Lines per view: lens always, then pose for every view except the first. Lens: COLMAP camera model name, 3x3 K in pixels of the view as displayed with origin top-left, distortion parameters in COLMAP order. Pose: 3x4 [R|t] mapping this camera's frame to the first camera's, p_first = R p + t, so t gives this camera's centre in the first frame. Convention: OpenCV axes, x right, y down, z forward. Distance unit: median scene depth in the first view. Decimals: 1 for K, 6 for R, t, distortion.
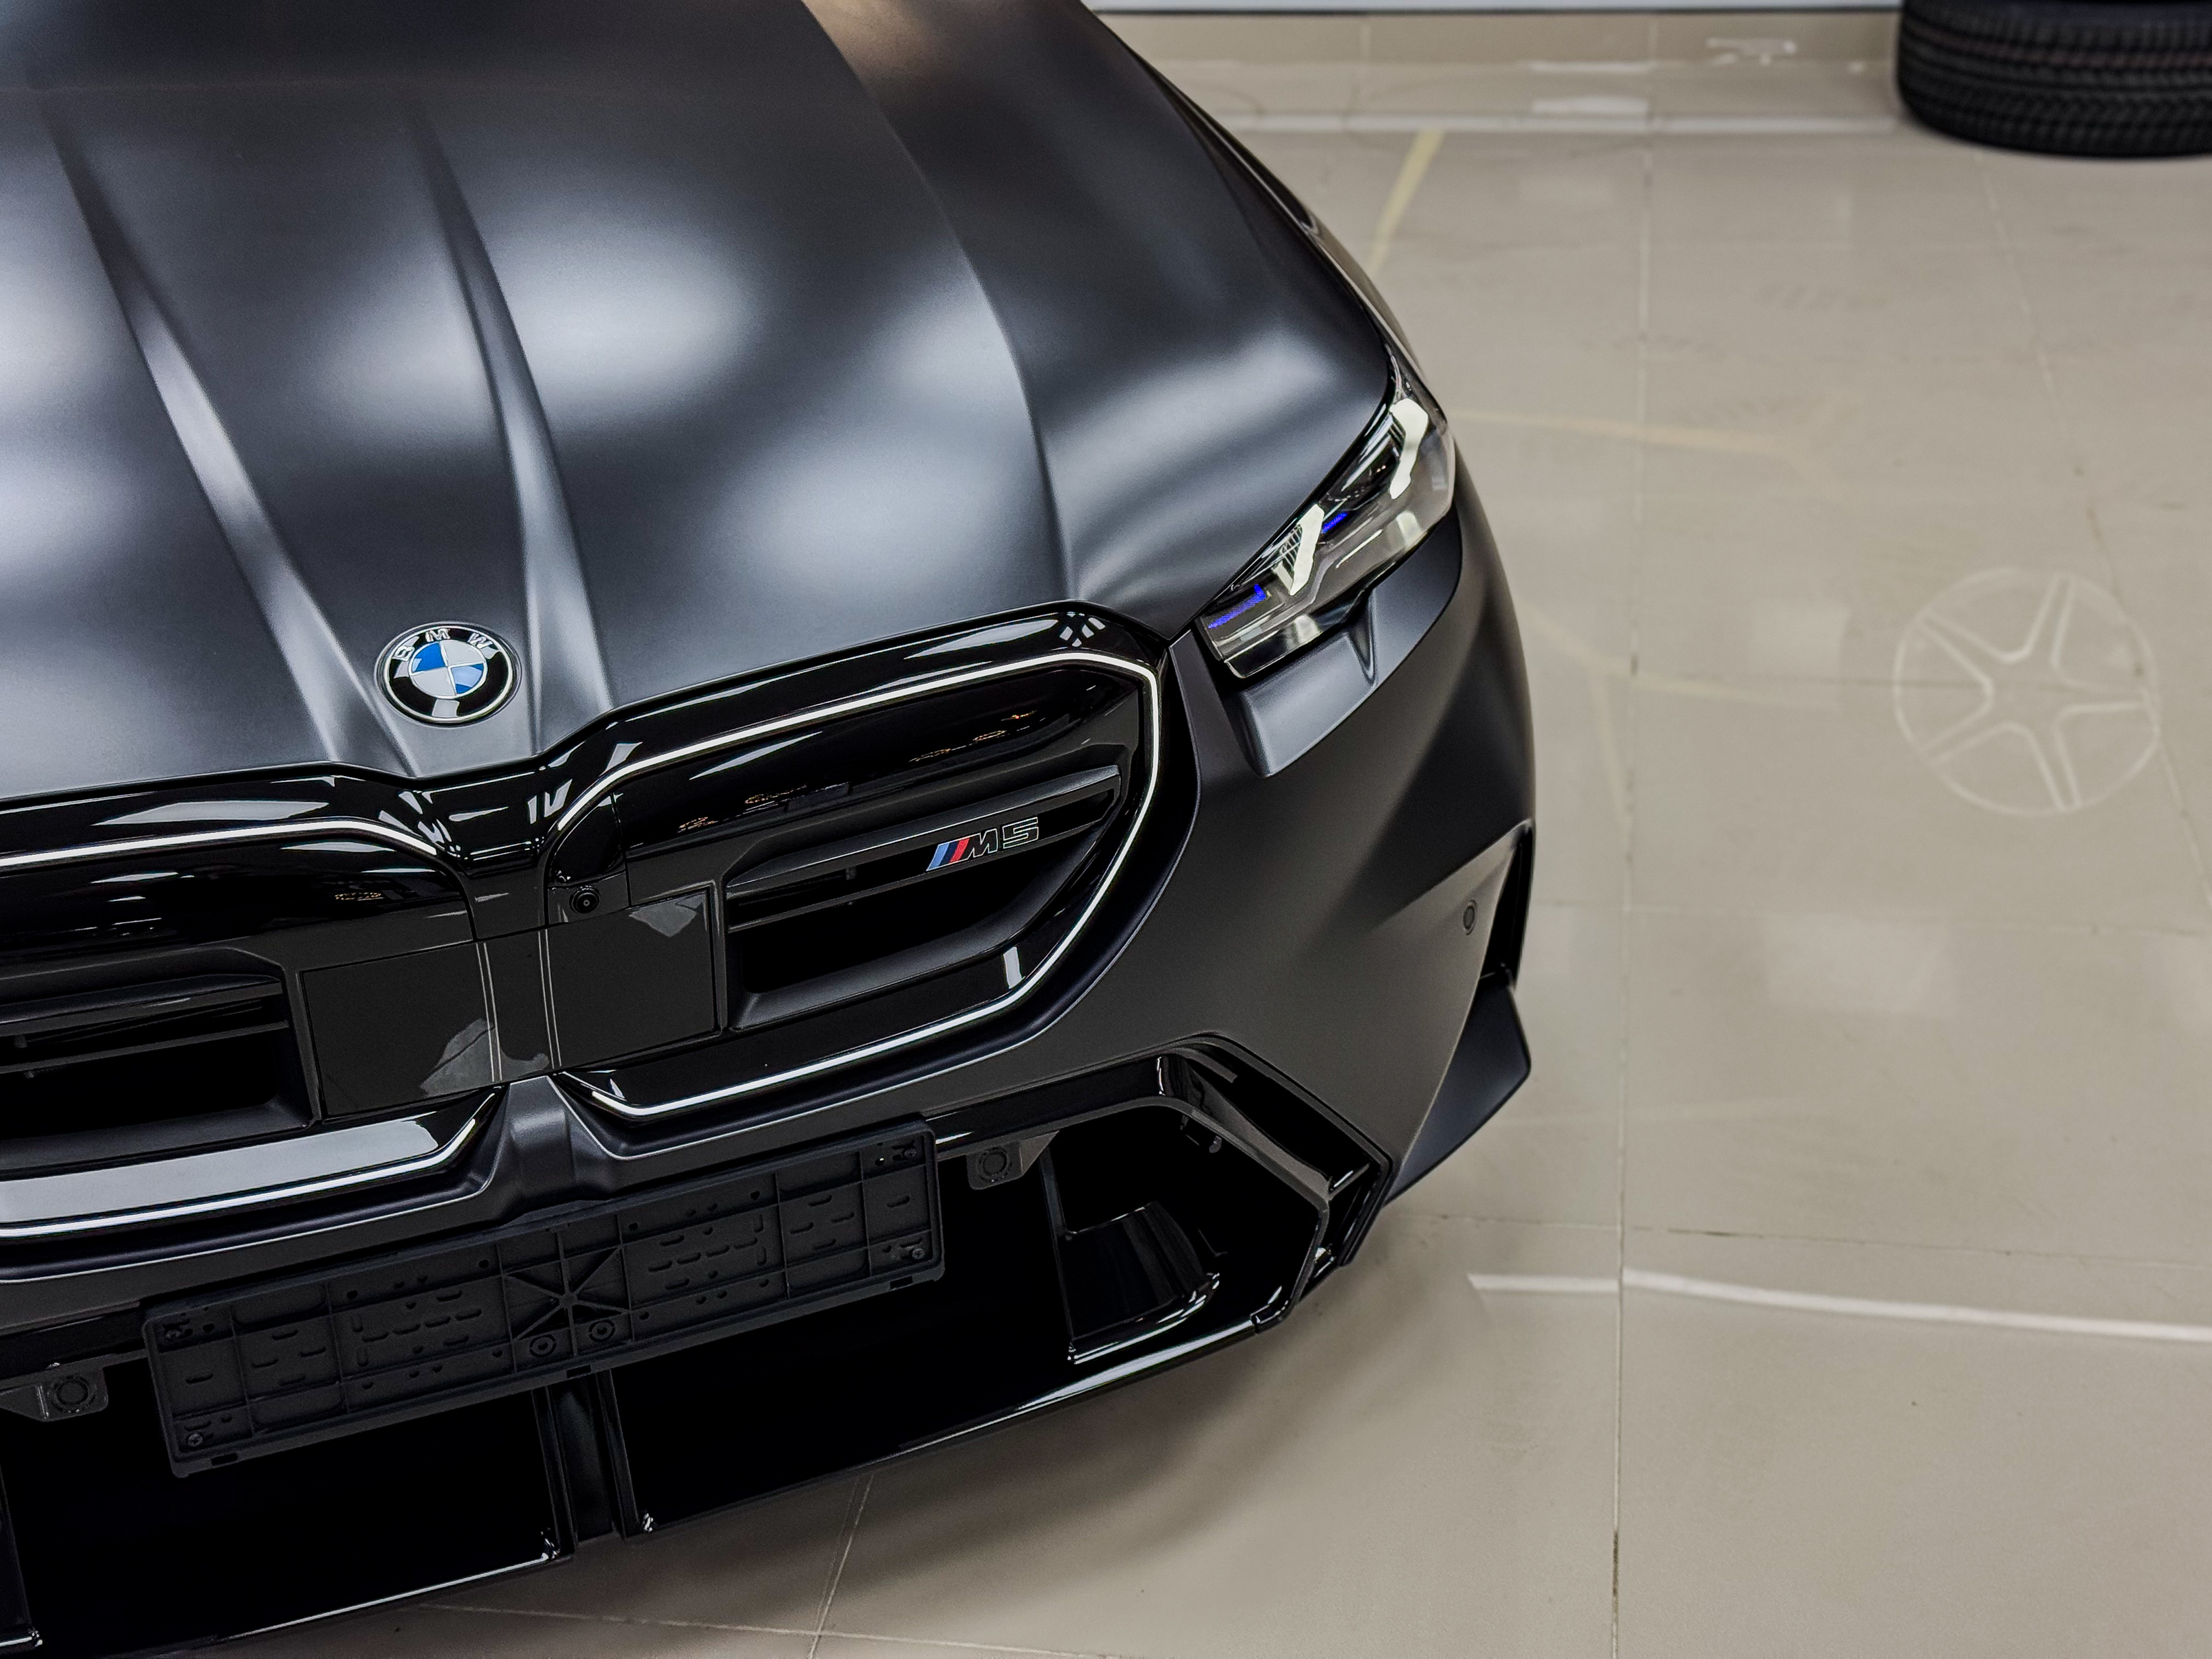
lens RADIAL K [[3073.3, 0, 1108.2], [0, 3073.3, 827.3], [0, 0, 1]] dist [0.112440, 0.000000]
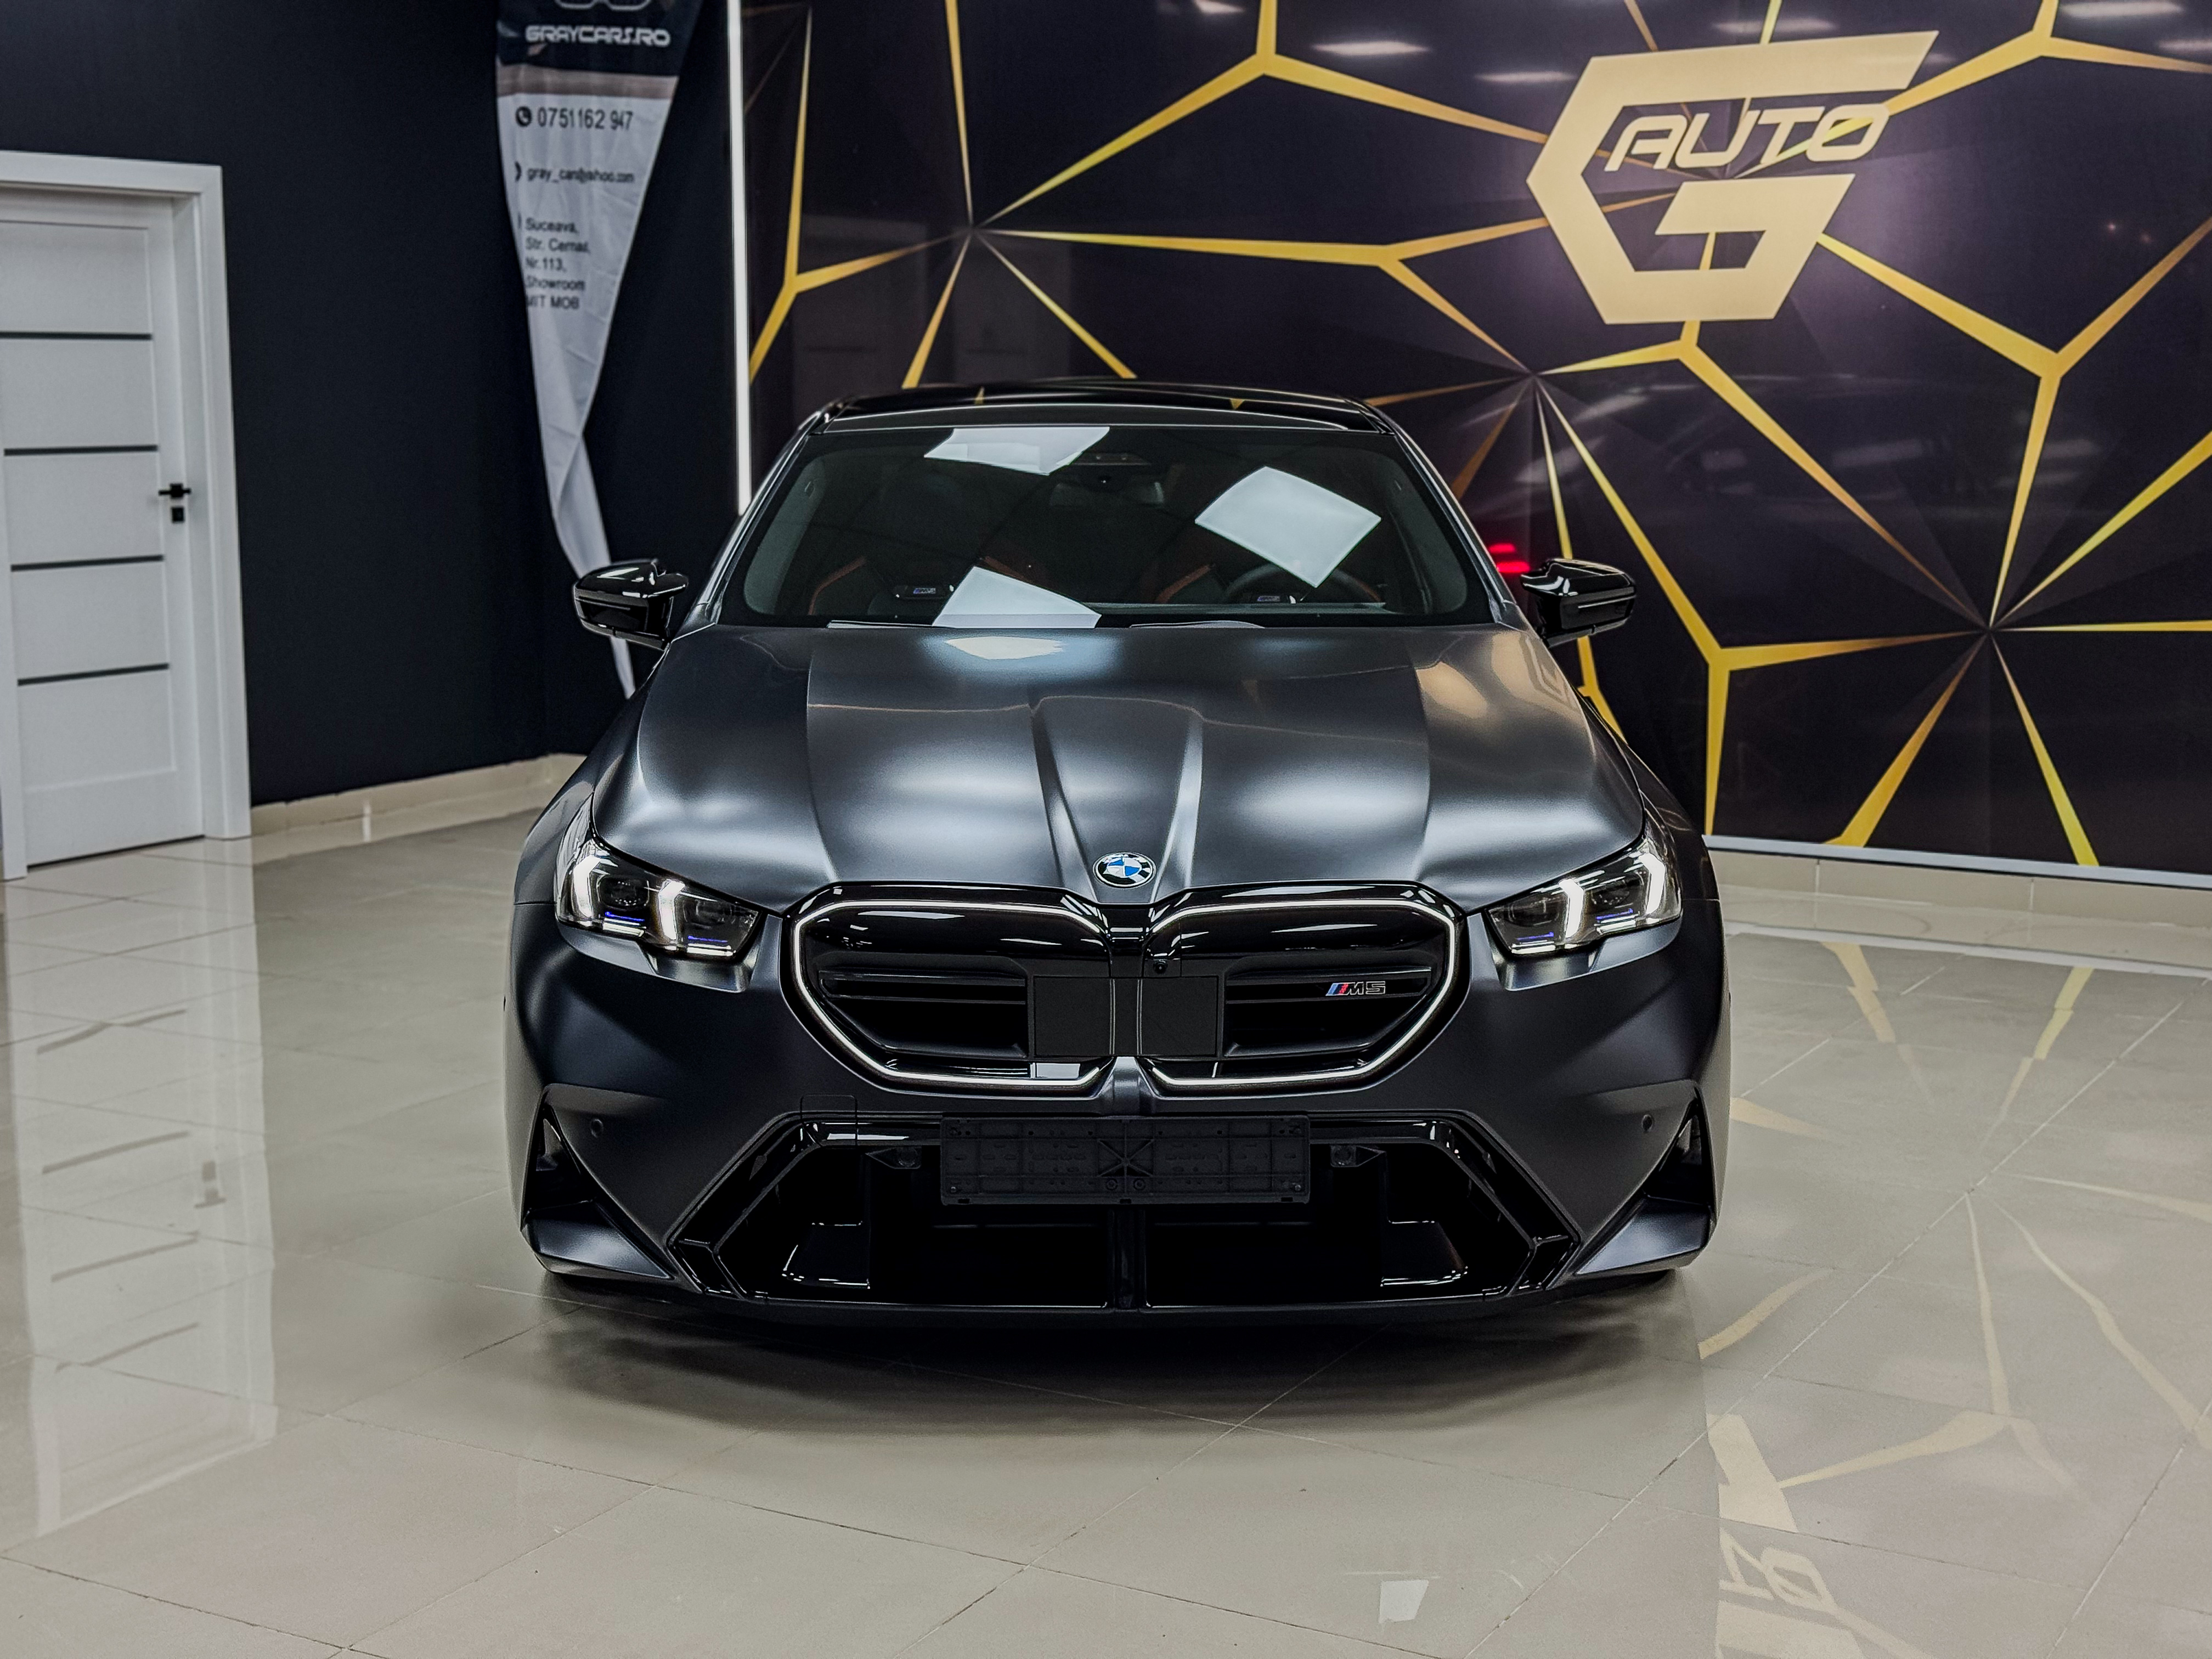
lens RADIAL K [[3073.3, 0, 1105.3], [0, 3073.3, 830.2], [0, 0, 1]] dist [0.112440, 0.000000]
pose [[0.937273, 0.083790, -0.338376, 0.500365], [-0.186935, 0.940124, -0.284995, 0.534356], [0.294236, 0.330373, 0.896816, -0.961038]]
